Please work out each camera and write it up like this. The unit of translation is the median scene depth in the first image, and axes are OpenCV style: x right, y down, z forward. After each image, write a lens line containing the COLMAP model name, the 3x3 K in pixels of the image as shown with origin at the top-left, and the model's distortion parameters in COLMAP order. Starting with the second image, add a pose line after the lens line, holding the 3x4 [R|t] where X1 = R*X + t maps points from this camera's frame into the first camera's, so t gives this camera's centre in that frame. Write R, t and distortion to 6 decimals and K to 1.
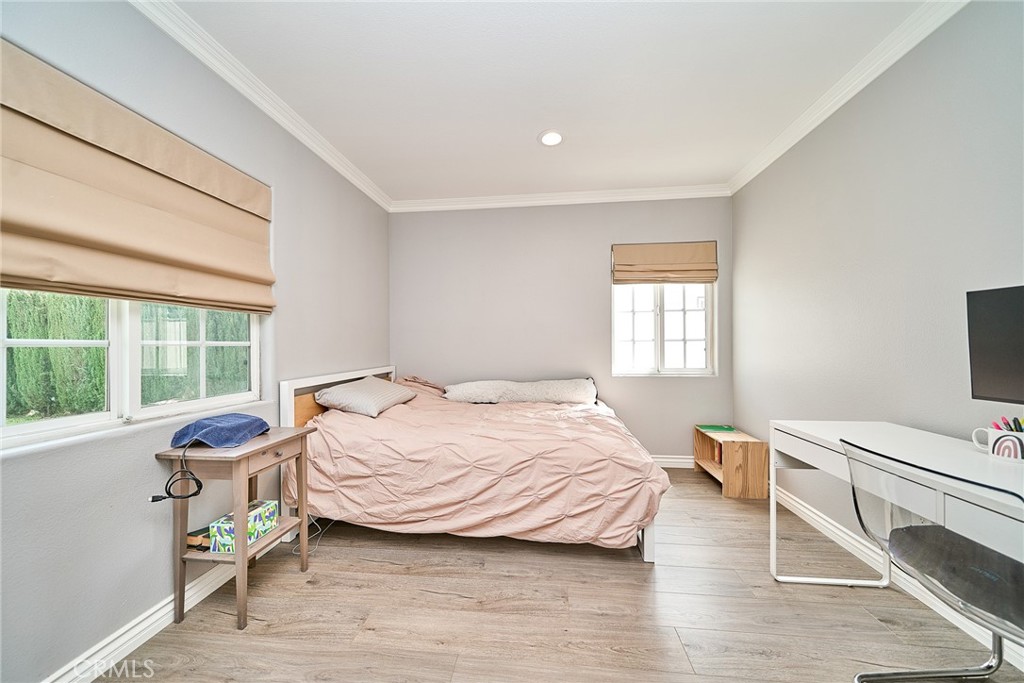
lens RADIAL K [[347.6, 0, 512.0], [0, 347.6, 341.5], [0, 0, 1]] dist [-0.000250, -0.000242]
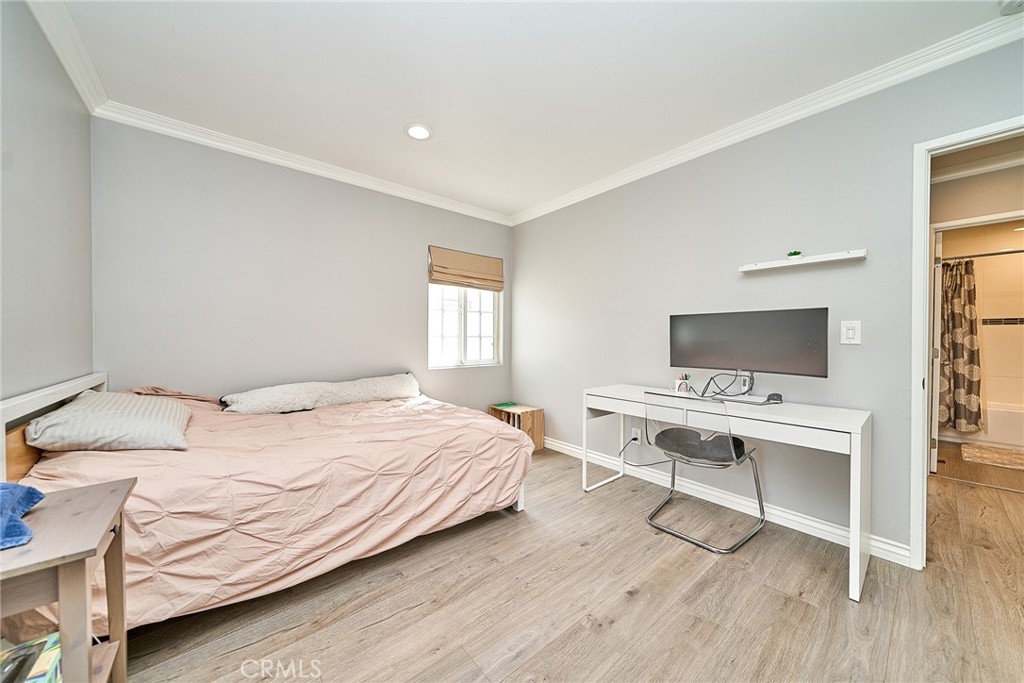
lens RADIAL K [[347.6, 0, 512.0], [0, 347.6, 341.5], [0, 0, 1]] dist [-0.000250, -0.000242]
pose [[0.701973, 0.003274, 0.712196, -0.507479], [-0.011582, 0.999910, 0.006819, 0.006256], [-0.712109, -0.013035, 0.701948, 0.130927]]
